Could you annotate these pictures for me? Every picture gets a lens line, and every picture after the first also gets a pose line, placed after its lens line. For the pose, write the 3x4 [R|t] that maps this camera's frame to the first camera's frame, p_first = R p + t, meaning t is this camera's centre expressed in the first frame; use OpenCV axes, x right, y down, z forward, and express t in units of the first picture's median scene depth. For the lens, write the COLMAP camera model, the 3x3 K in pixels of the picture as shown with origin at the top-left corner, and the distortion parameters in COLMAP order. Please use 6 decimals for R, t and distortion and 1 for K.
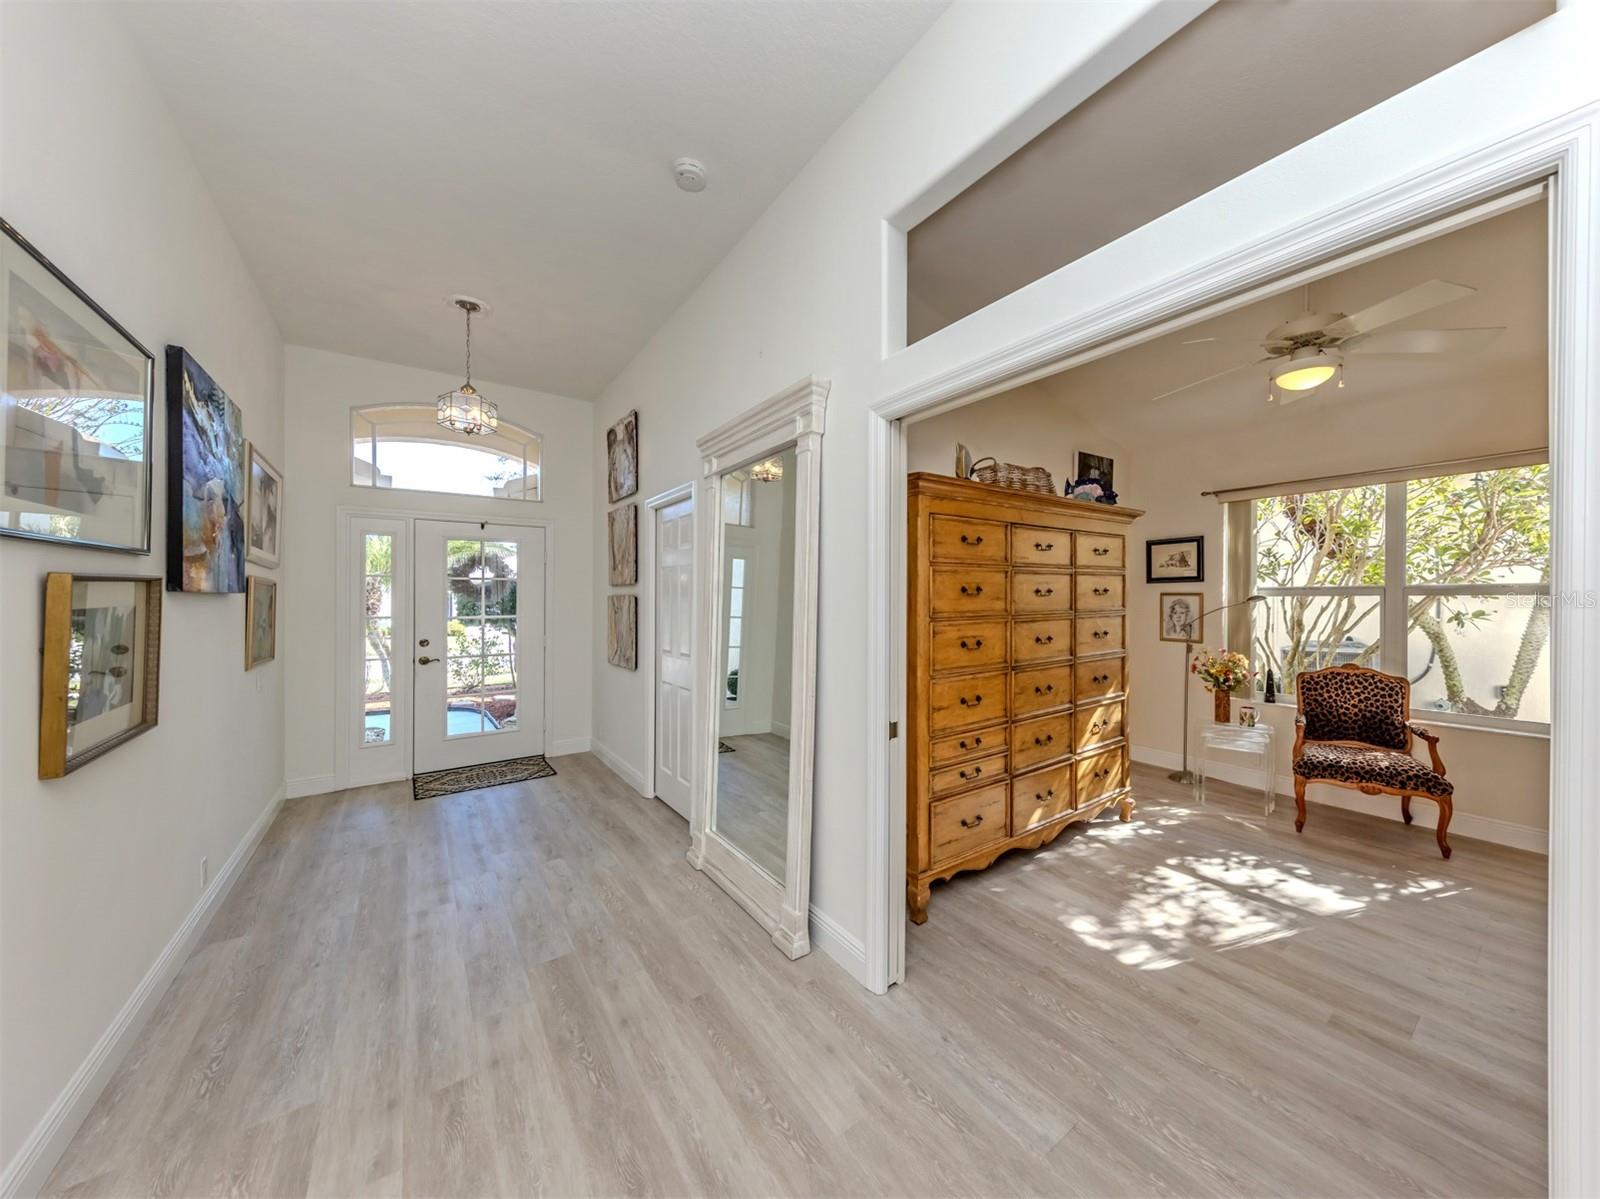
lens RADIAL K [[575.5, 0, 836.2], [0, 575.5, 593.3], [0, 0, 1]] dist [-0.001063, 0.000134]
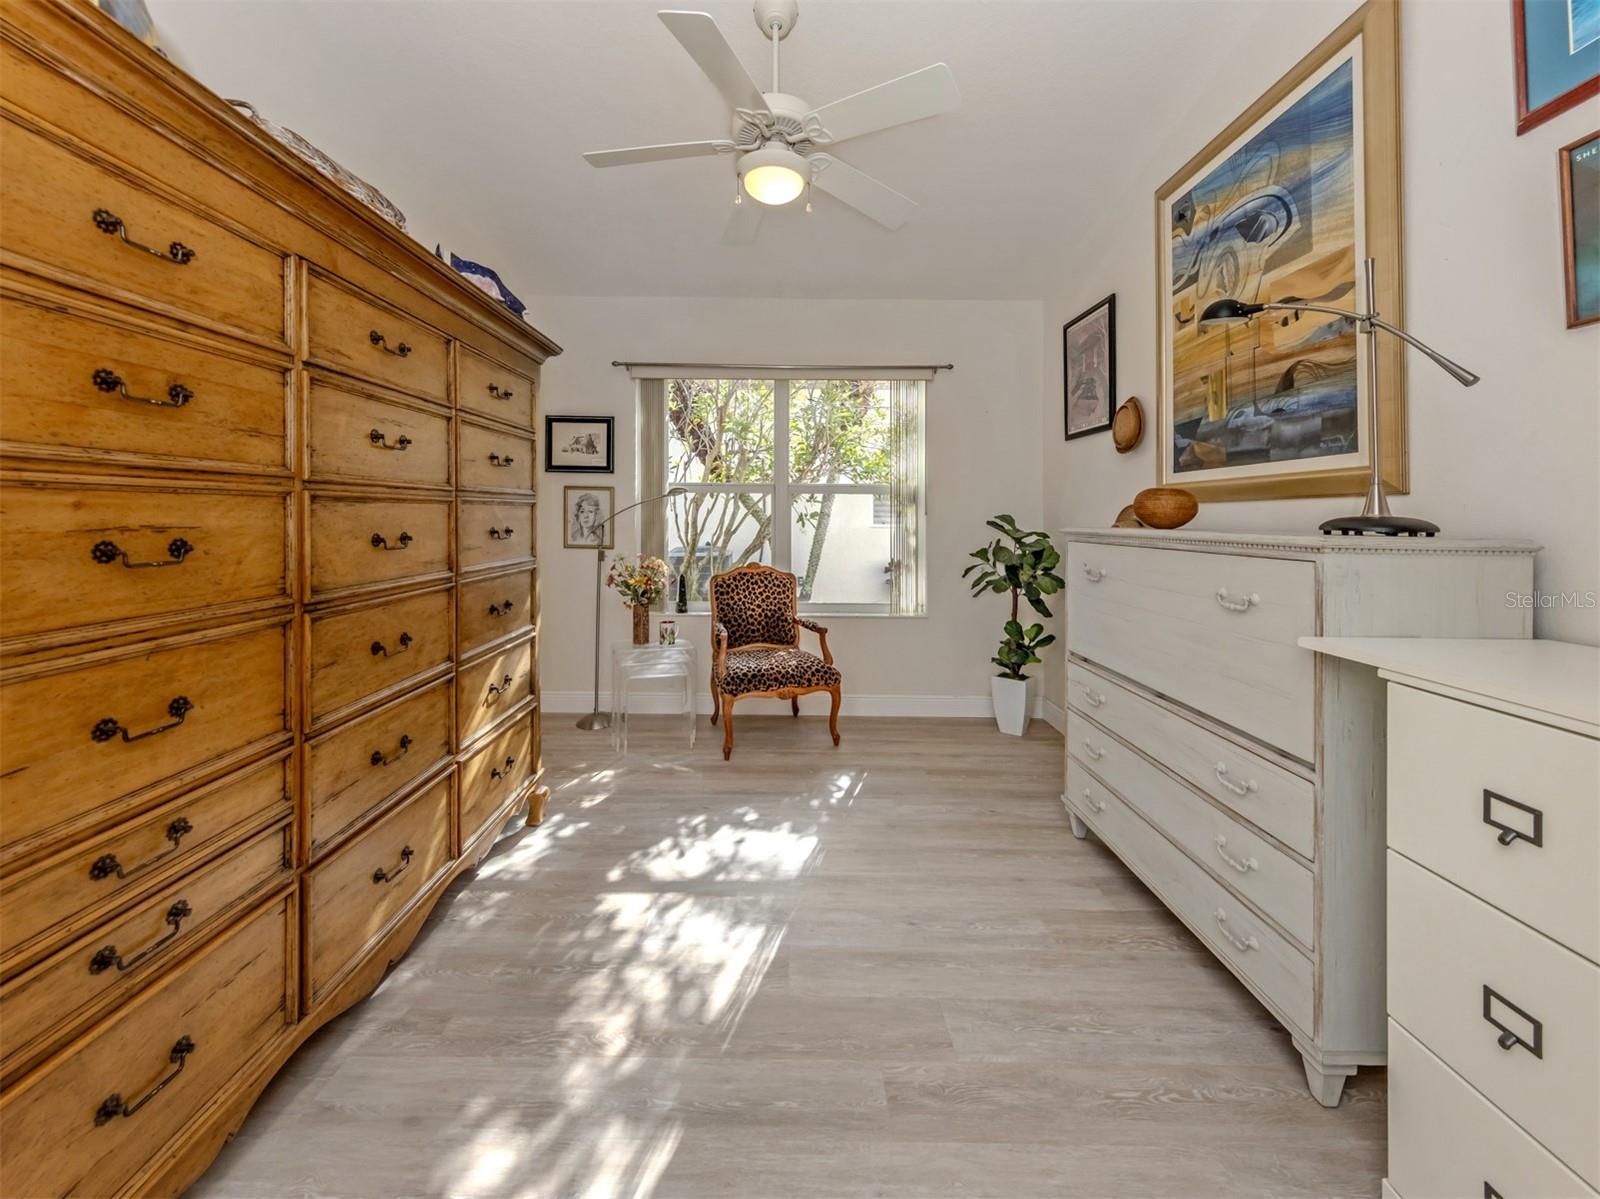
lens RADIAL K [[601.2, 0, 787.2], [0, 601.2, 535.4], [0, 0, 1]] dist [0.003172, 0.000241]
pose [[0.600754, -0.015617, 0.799281, 0.144453], [-0.014868, 0.999418, 0.030703, 0.050835], [-0.799295, -0.030329, 0.600173, 0.397137]]
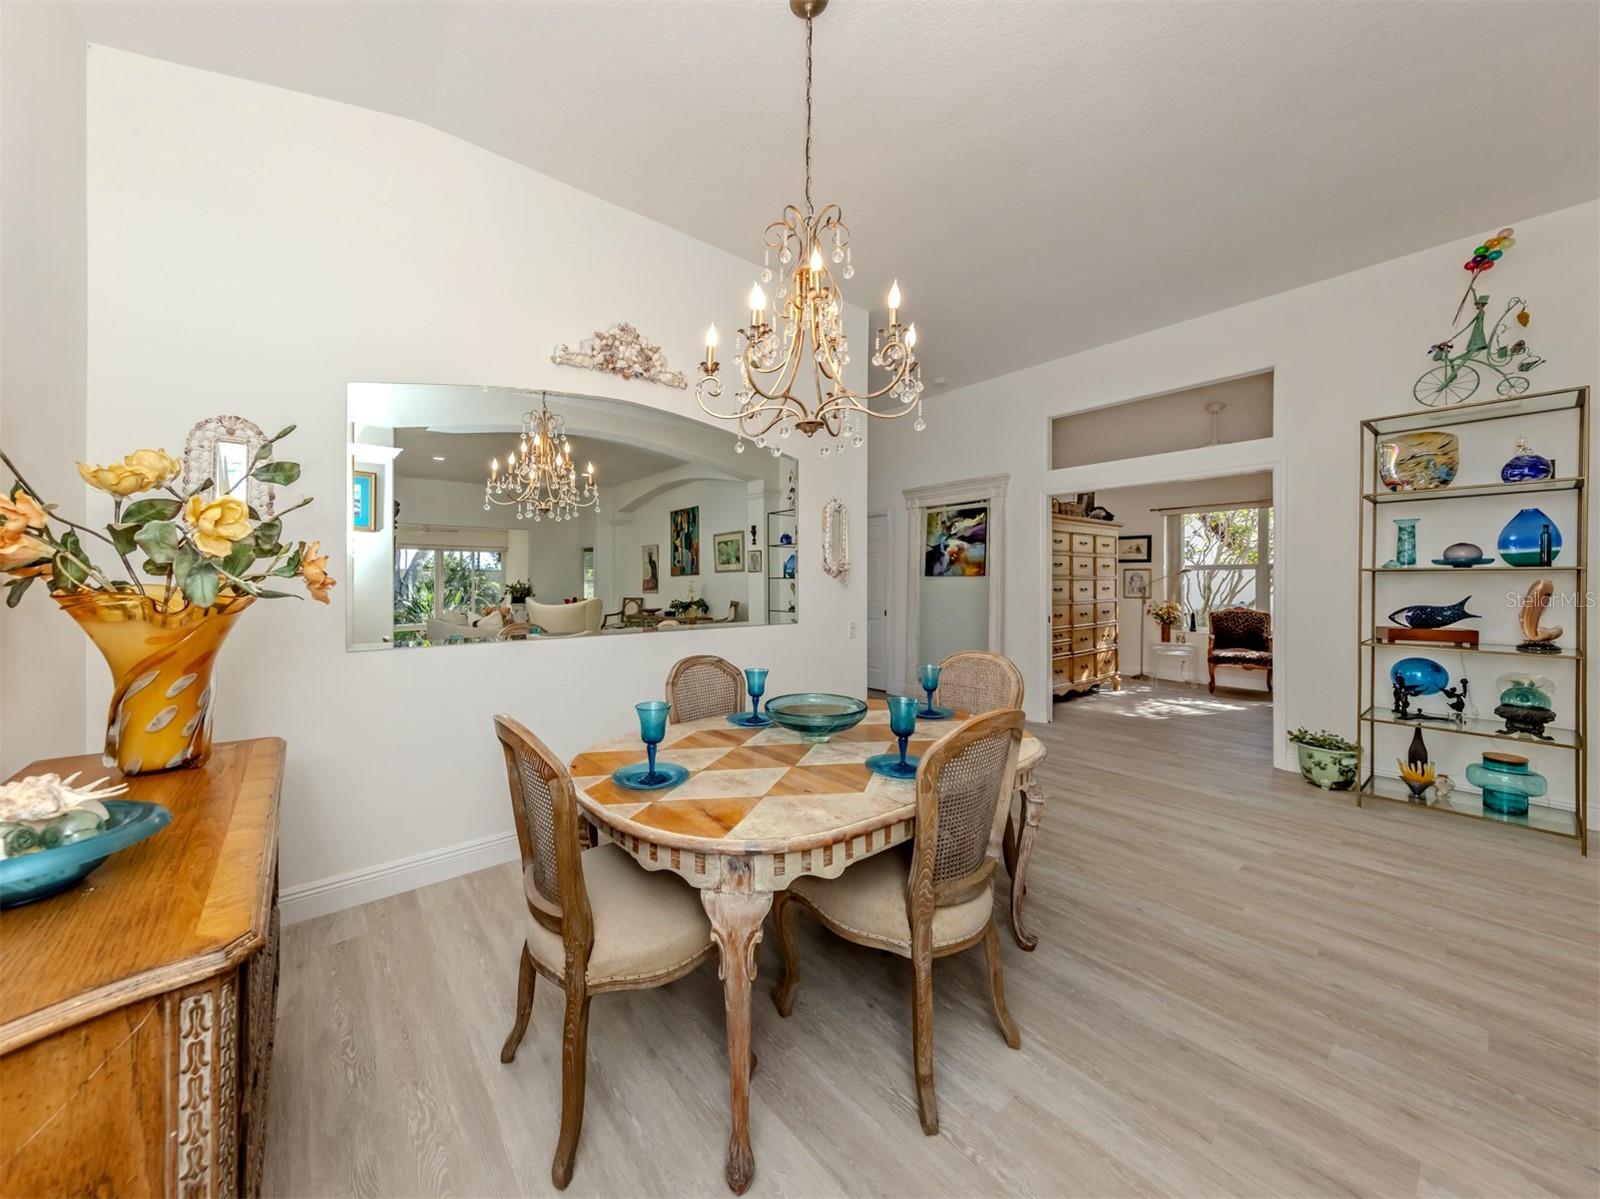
lens RADIAL K [[575.5, 0, 721.9], [0, 575.5, 577.7], [0, 0, 1]] dist [-0.001063, 0.000134]
pose [[0.999927, 0.002611, -0.011815, -0.795543], [-0.002582, 0.999994, 0.002395, 0.032549], [0.011821, -0.002364, 0.999927, -0.926036]]
